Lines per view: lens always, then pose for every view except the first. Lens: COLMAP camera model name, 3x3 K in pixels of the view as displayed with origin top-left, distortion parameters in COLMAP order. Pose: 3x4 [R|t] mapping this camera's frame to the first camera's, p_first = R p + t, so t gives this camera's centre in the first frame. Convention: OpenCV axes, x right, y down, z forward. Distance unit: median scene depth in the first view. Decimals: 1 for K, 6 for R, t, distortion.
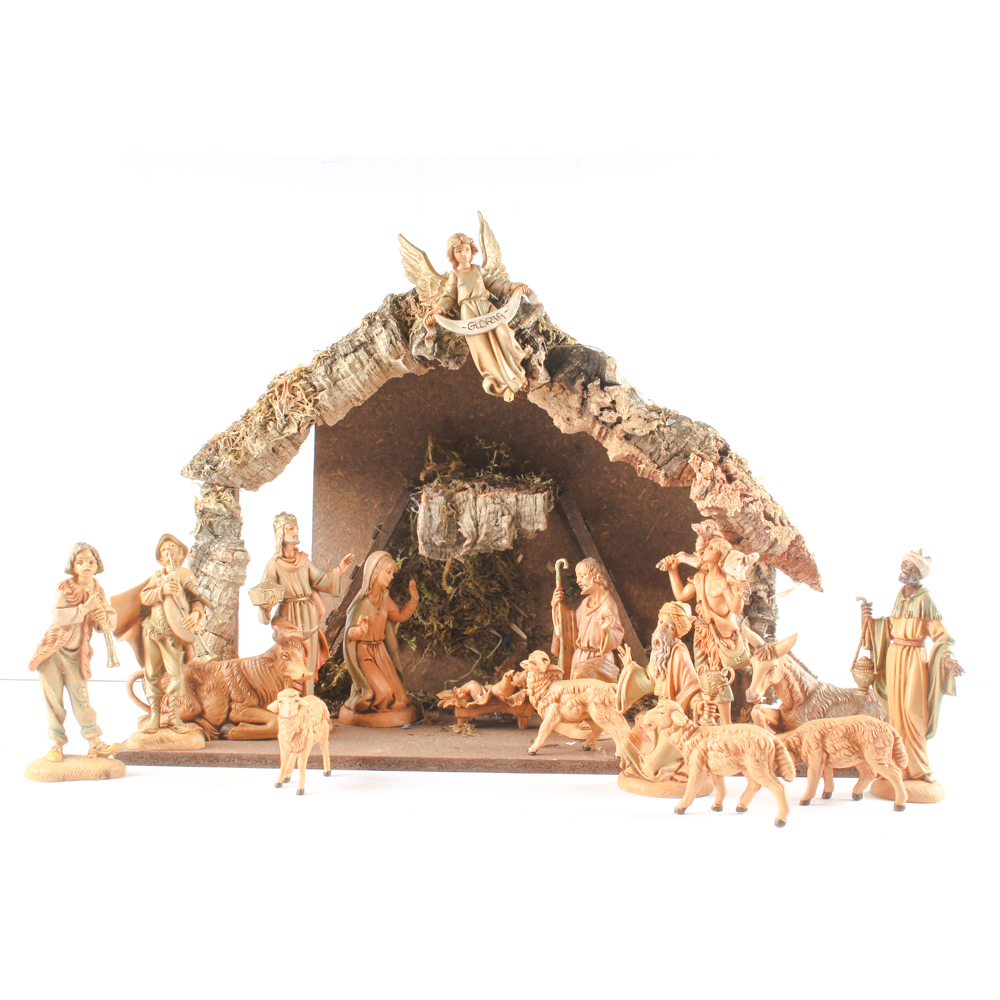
lens RADIAL K [[1295.8, 0, 451.9], [0, 1295.8, 505.1], [0, 0, 1]] dist [-0.053478, 0.000000]
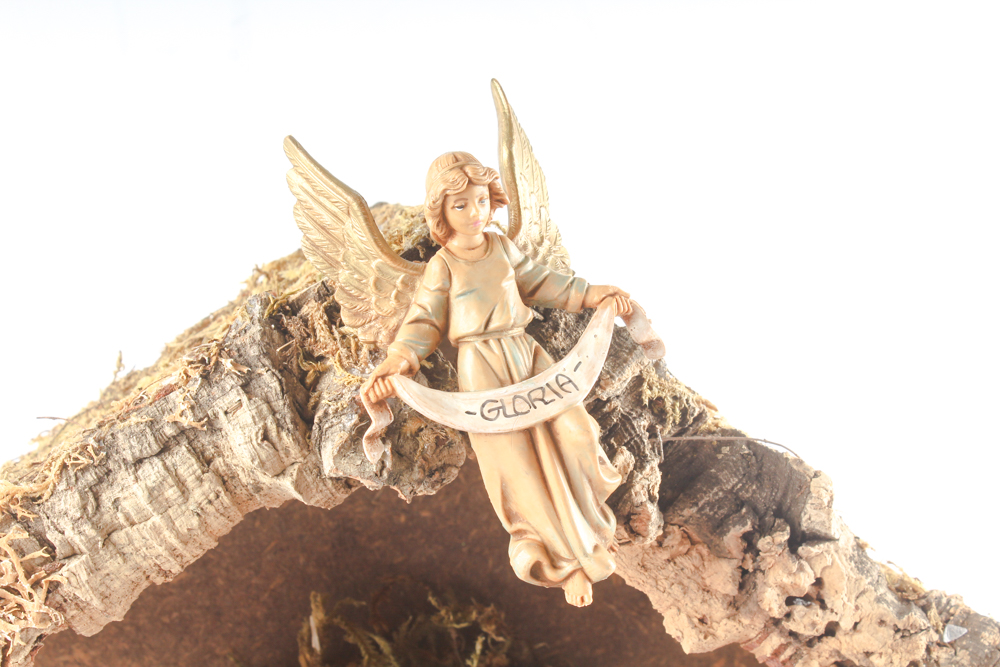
lens RADIAL K [[1892.8, 0, 475.1], [0, 1892.8, 341.6], [0, 0, 1]] dist [0.033817, 0.000000]
pose [[0.982184, 0.017542, 0.187103, -0.091002], [-0.026557, 0.998598, 0.045787, -0.180950], [-0.186037, -0.049940, 0.981273, 0.459699]]
